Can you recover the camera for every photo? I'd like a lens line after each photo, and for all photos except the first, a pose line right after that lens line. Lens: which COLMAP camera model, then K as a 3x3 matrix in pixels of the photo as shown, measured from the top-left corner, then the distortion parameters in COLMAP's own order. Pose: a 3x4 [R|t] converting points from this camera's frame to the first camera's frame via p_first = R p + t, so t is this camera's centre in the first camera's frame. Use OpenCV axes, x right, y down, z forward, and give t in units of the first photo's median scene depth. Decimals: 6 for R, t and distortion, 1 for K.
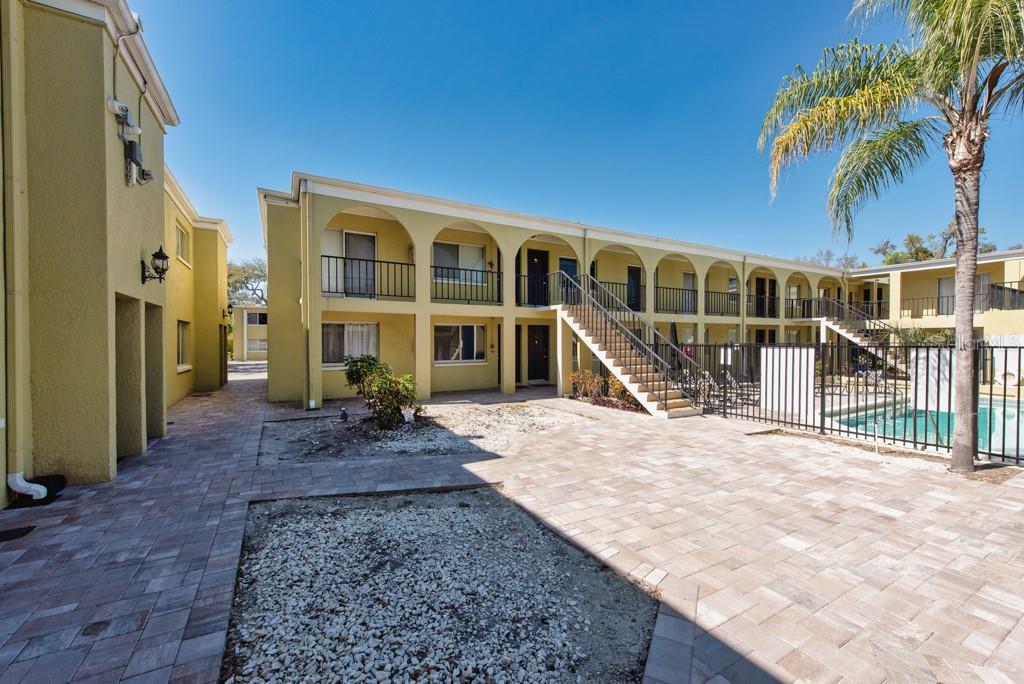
lens RADIAL K [[407.2, 0, 510.8], [0, 407.2, 345.0], [0, 0, 1]] dist [0.020929, -0.006256]
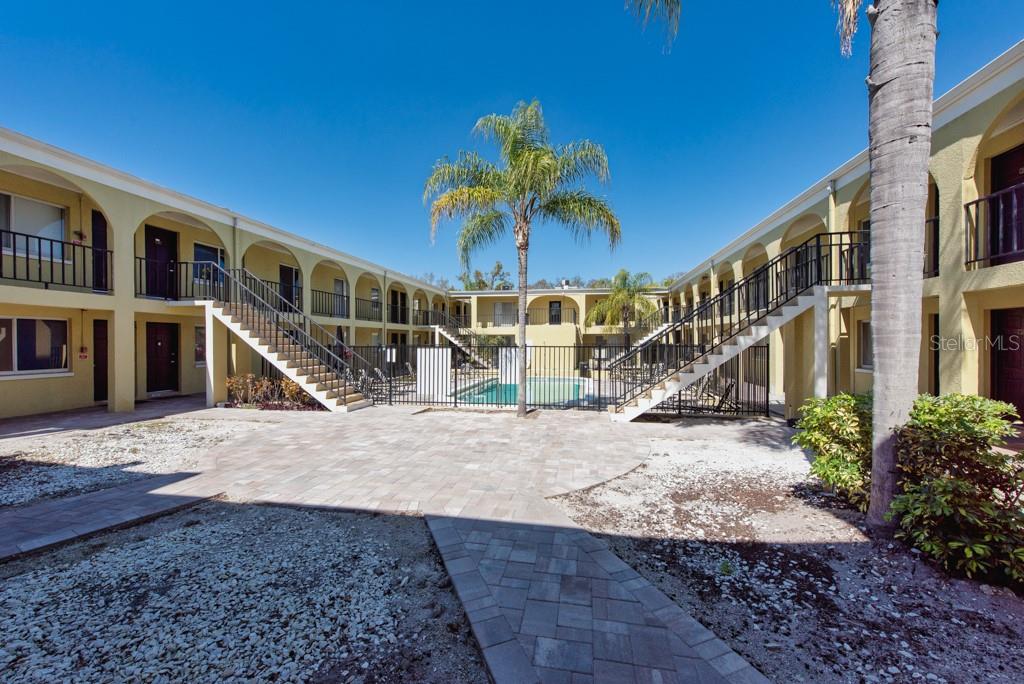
lens RADIAL K [[400.2, 0, 511.2], [0, 400.2, 345.5], [0, 0, 1]] dist [0.018569, -0.005445]
pose [[0.649536, -0.003064, 0.760325, -0.131624], [0.004908, 0.999988, -0.000164, 0.000145], [-0.760315, 0.003838, 0.649543, -0.048691]]
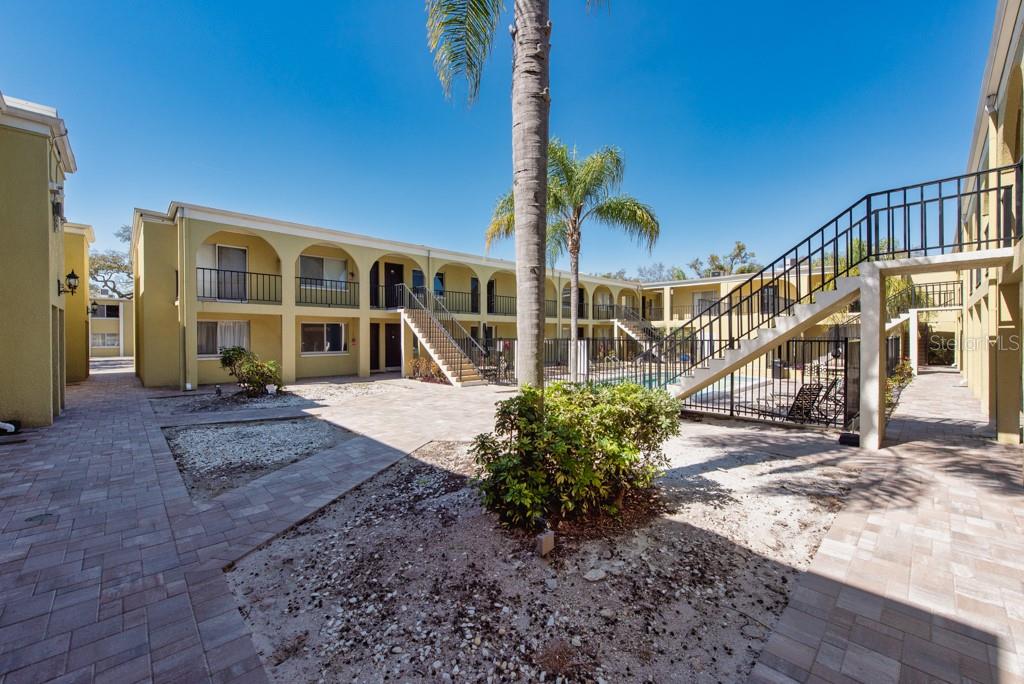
lens RADIAL K [[406.5, 0, 510.5], [0, 406.5, 339.2], [0, 0, 1]] dist [0.007807, -0.000064]
pose [[0.970441, -0.000848, 0.241337, 0.160242], [0.001035, 0.999999, -0.000650, 0.001721], [-0.241336, 0.000880, 0.970441, -0.427965]]
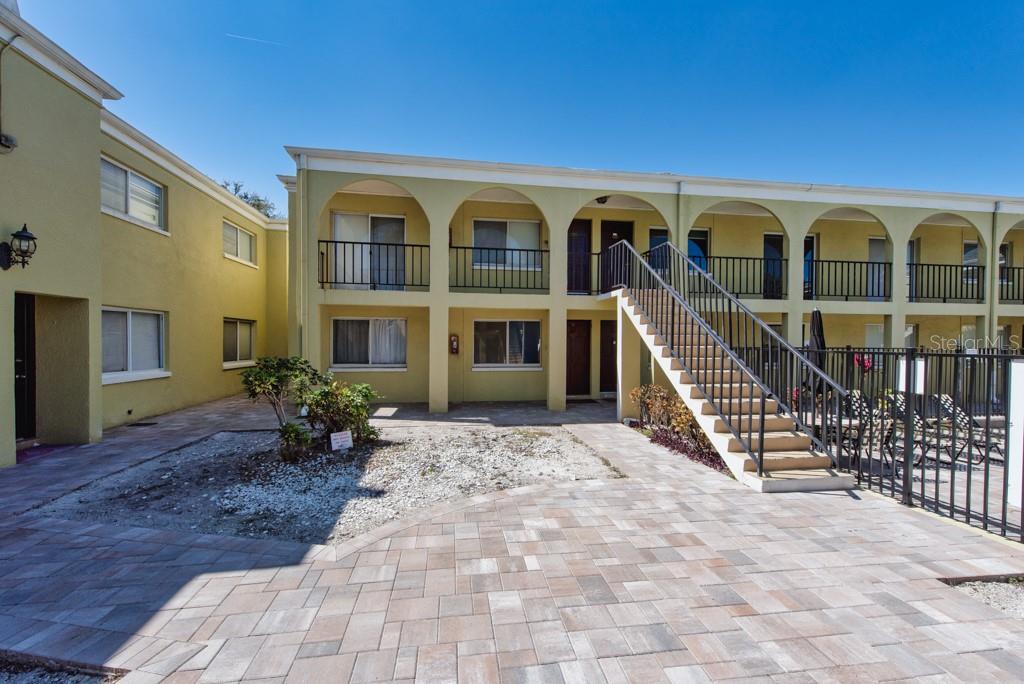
lens RADIAL K [[400.2, 0, 511.2], [0, 400.2, 345.5], [0, 0, 1]] dist [0.018569, -0.005445]
pose [[0.932518, 0.011260, -0.360948, 0.220121], [-0.010516, 0.999937, 0.004026, -0.003581], [0.360970, 0.000041, 0.932577, 0.332430]]
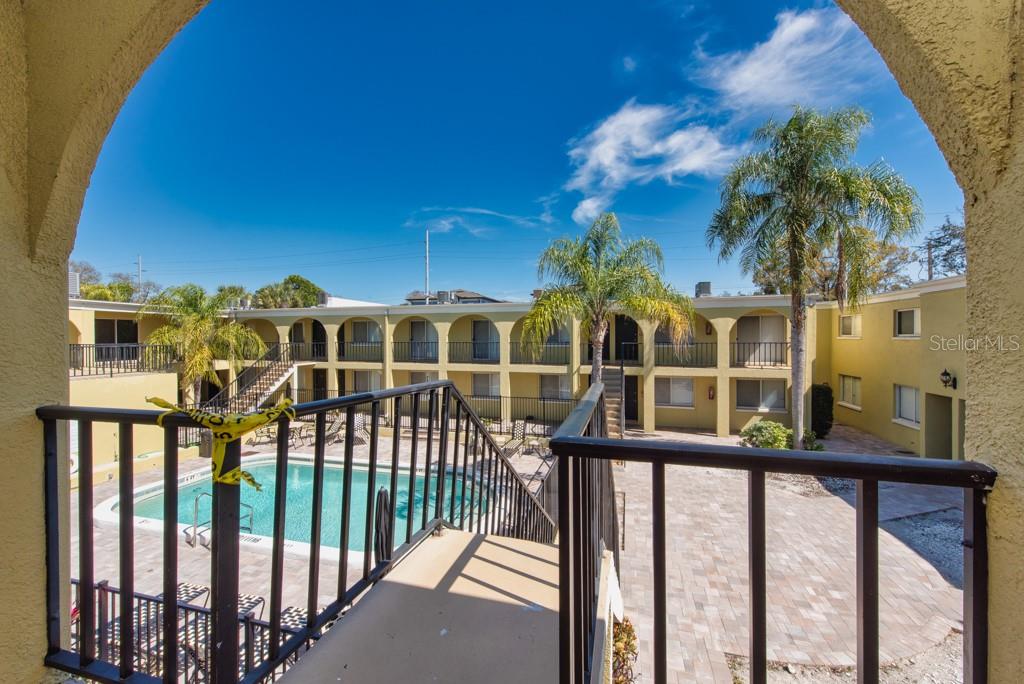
lens RADIAL K [[406.5, 0, 510.5], [0, 406.5, 339.2], [0, 0, 1]] dist [0.007807, -0.000064]
pose [[-0.704797, 0.002792, 0.709404, 0.017692], [0.012206, 0.999892, 0.008191, -0.231590], [-0.709304, 0.014432, -0.704755, 1.326121]]
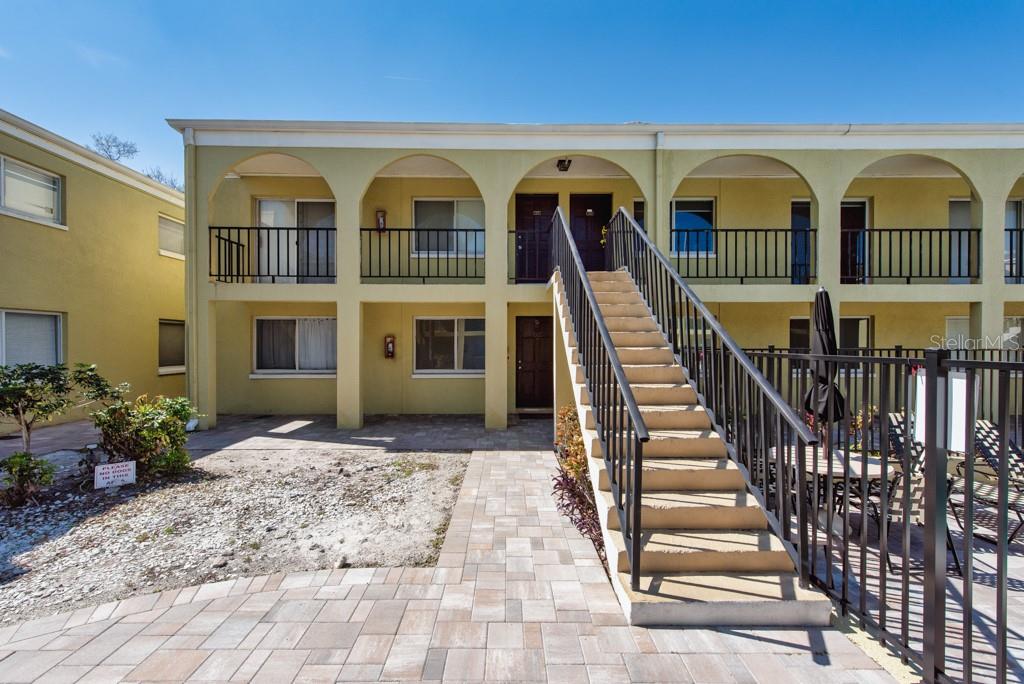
lens RADIAL K [[400.2, 0, 511.2], [0, 400.2, 345.5], [0, 0, 1]] dist [0.018569, -0.005445]
pose [[0.874881, 0.003987, -0.484321, 0.362503], [-0.005980, 0.999979, -0.002571, -0.003407], [0.484301, 0.005145, 0.874886, 0.591680]]
